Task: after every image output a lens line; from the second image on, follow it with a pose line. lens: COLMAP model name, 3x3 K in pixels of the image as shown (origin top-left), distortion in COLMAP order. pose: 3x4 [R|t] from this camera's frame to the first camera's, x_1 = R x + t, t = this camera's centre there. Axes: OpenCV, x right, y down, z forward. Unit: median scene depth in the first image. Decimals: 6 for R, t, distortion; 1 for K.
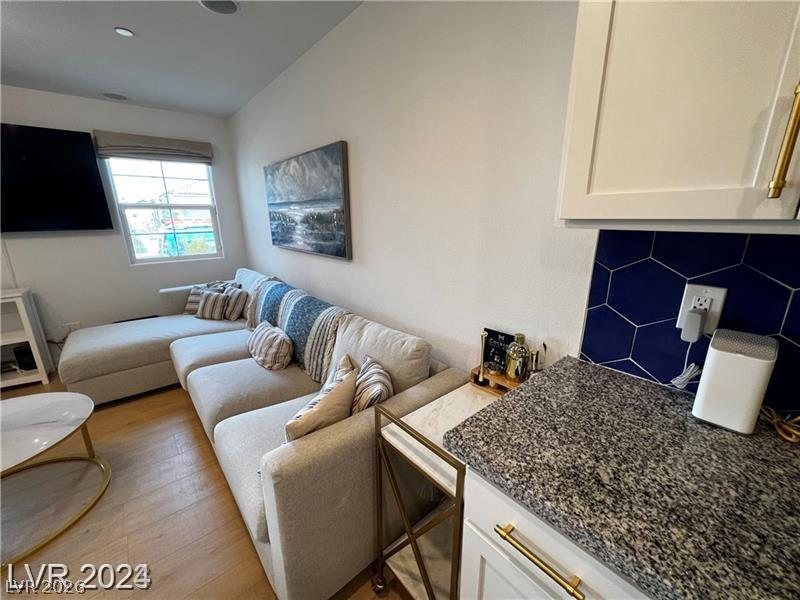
lens RADIAL K [[321.4, 0, 401.4], [0, 321.4, 303.3], [0, 0, 1]] dist [-0.001156, 0.000327]
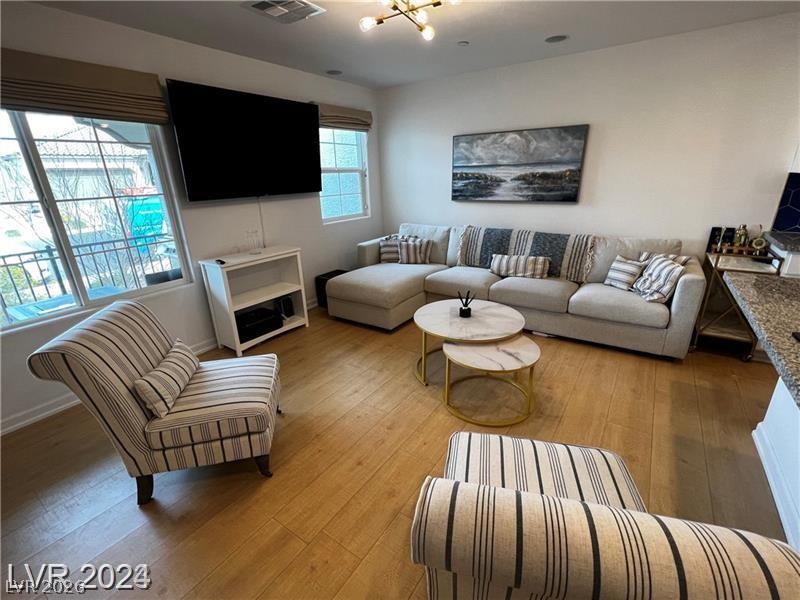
lens RADIAL K [[363.9, 0, 399.1], [0, 363.9, 303.8], [0, 0, 1]] dist [-0.001985, 0.000518]
pose [[0.963354, -0.109516, 0.244858, -1.439197], [0.092473, 0.992489, 0.080084, 0.121298], [-0.251789, -0.054506, 0.966246, -0.473614]]
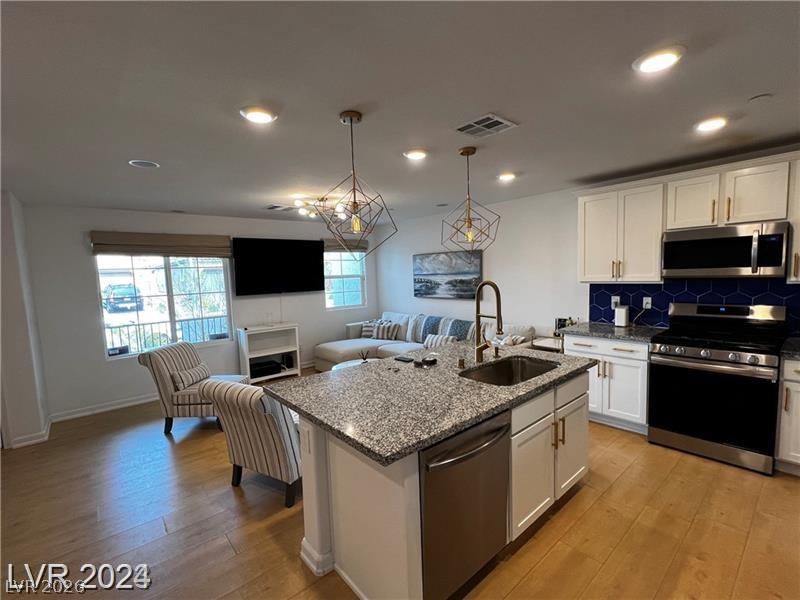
lens RADIAL K [[363.9, 0, 400.5], [0, 363.9, 305.3], [0, 0, 1]] dist [-0.001985, 0.000518]
pose [[0.999592, -0.027353, 0.008183, -0.721723], [0.028372, 0.983697, -0.177583, 0.315362], [-0.003192, 0.177743, 0.984072, -1.386614]]
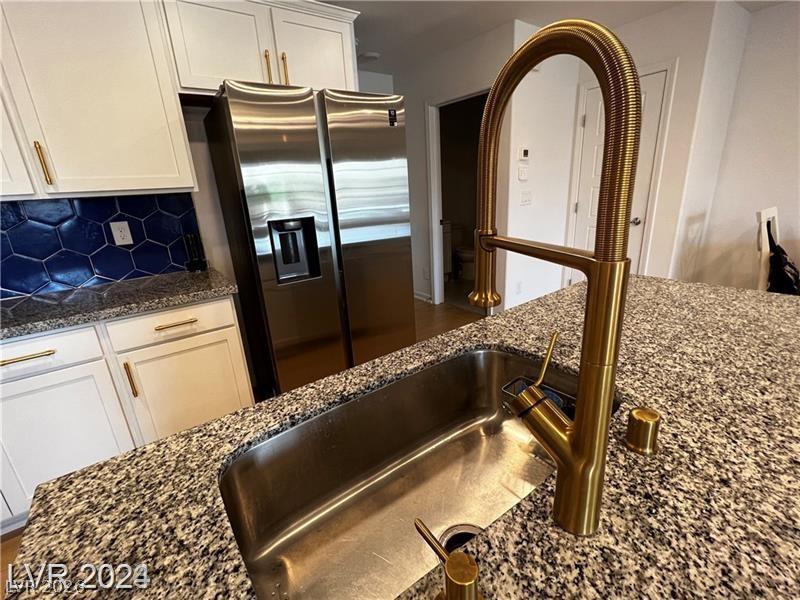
lens RADIAL K [[363.9, 0, 400.5], [0, 363.9, 305.2], [0, 0, 1]] dist [-0.001985, 0.000518]
pose [[-0.995532, 0.043803, 0.083654, -0.373443], [0.082876, 0.829906, 0.551714, 0.054026], [-0.045258, 0.556181, -0.829828, -0.046247]]
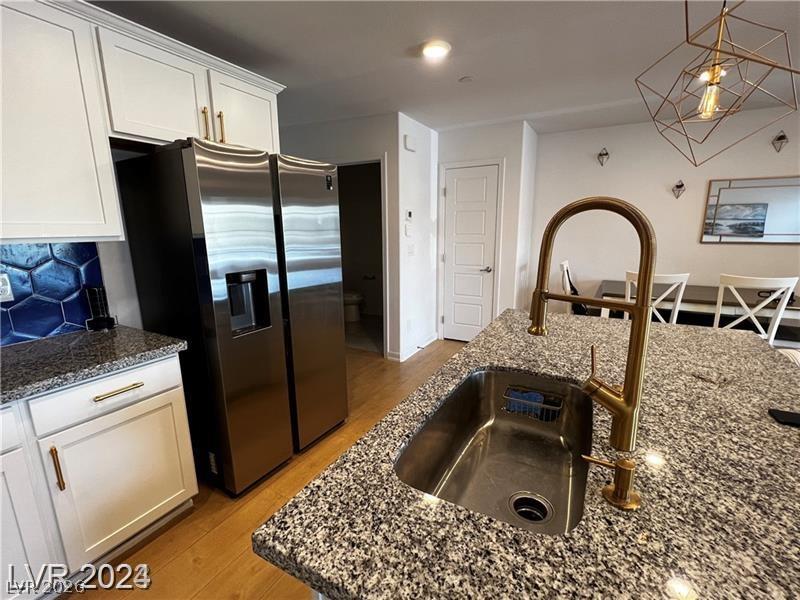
lens RADIAL K [[363.9, 0, 401.1], [0, 363.9, 303.2], [0, 0, 1]] dist [-0.001985, 0.000518]
pose [[-0.934270, 0.091947, -0.344506, -0.098959], [-0.078564, 0.889352, 0.450422, -0.012536], [0.347802, 0.447882, -0.823672, 0.014918]]
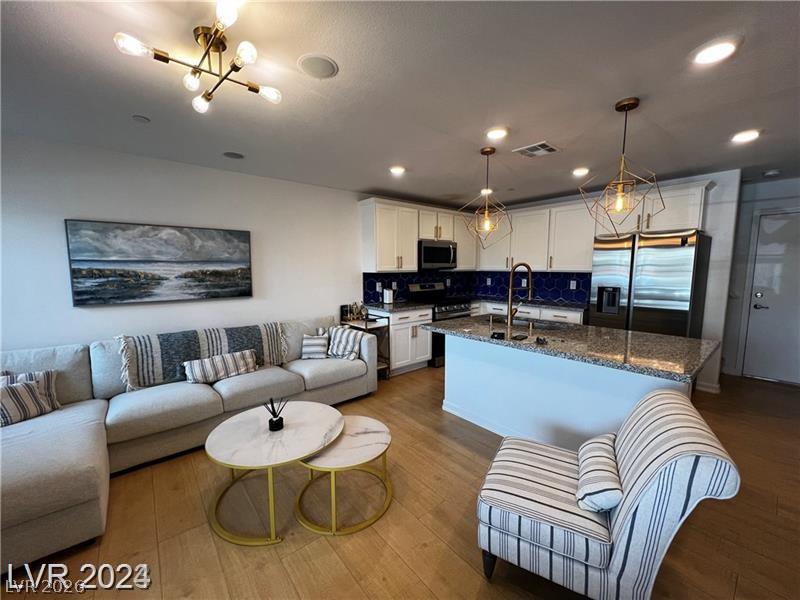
lens RADIAL K [[321.4, 0, 400.9], [0, 321.4, 302.8], [0, 0, 1]] dist [-0.001156, 0.000327]
pose [[0.009083, -0.103207, 0.994618, -1.808483], [0.269895, 0.957997, 0.096942, -0.059278], [-0.962847, 0.267562, 0.036556, 0.200742]]
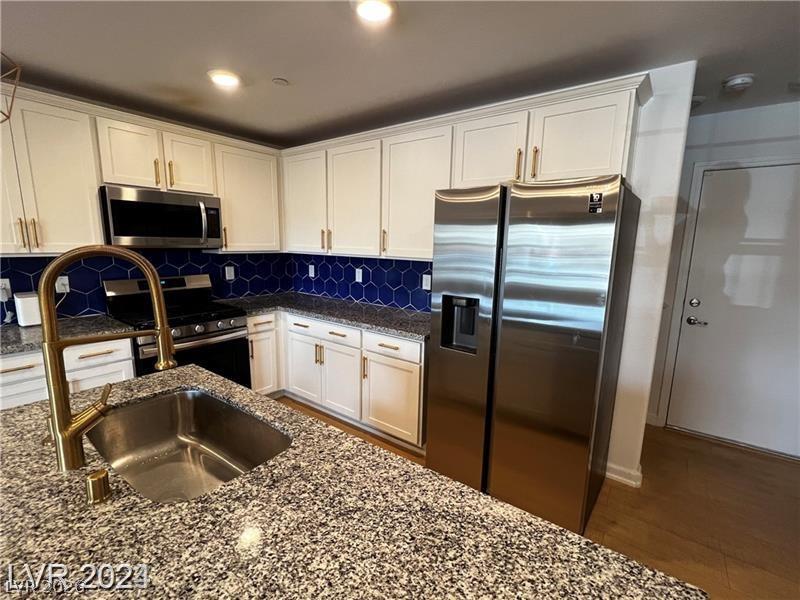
lens RADIAL K [[363.9, 0, 399.0], [0, 363.9, 304.0], [0, 0, 1]] dist [-0.001985, 0.000518]
pose [[-0.223988, -0.160941, 0.961211, -0.941747], [0.243685, 0.945694, 0.215128, 0.105536], [-0.943635, 0.282419, -0.172605, -0.520787]]
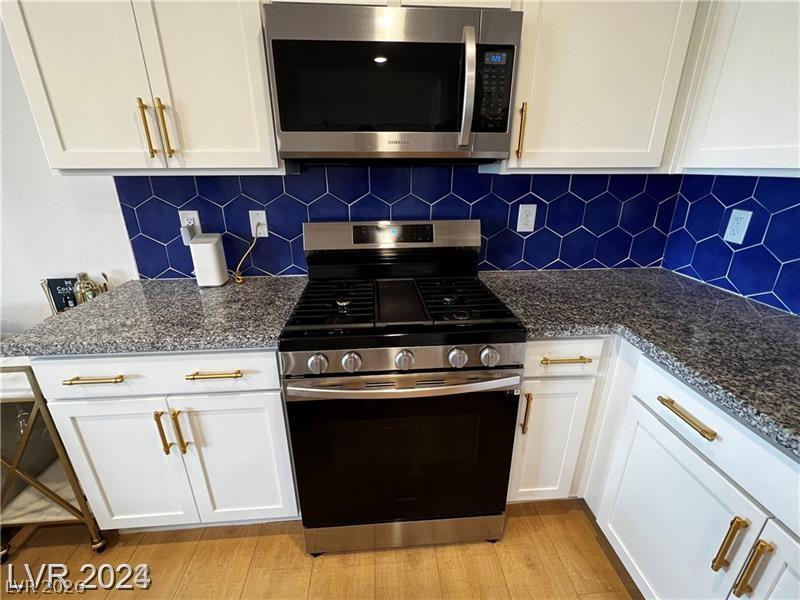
lens RADIAL K [[363.9, 0, 400.1], [0, 363.9, 304.0], [0, 0, 1]] dist [-0.001985, 0.000518]
pose [[0.585287, -0.280018, 0.760939, 0.008781], [0.212665, 0.958634, 0.189194, 0.111401], [-0.782440, 0.051092, 0.620626, -0.390207]]
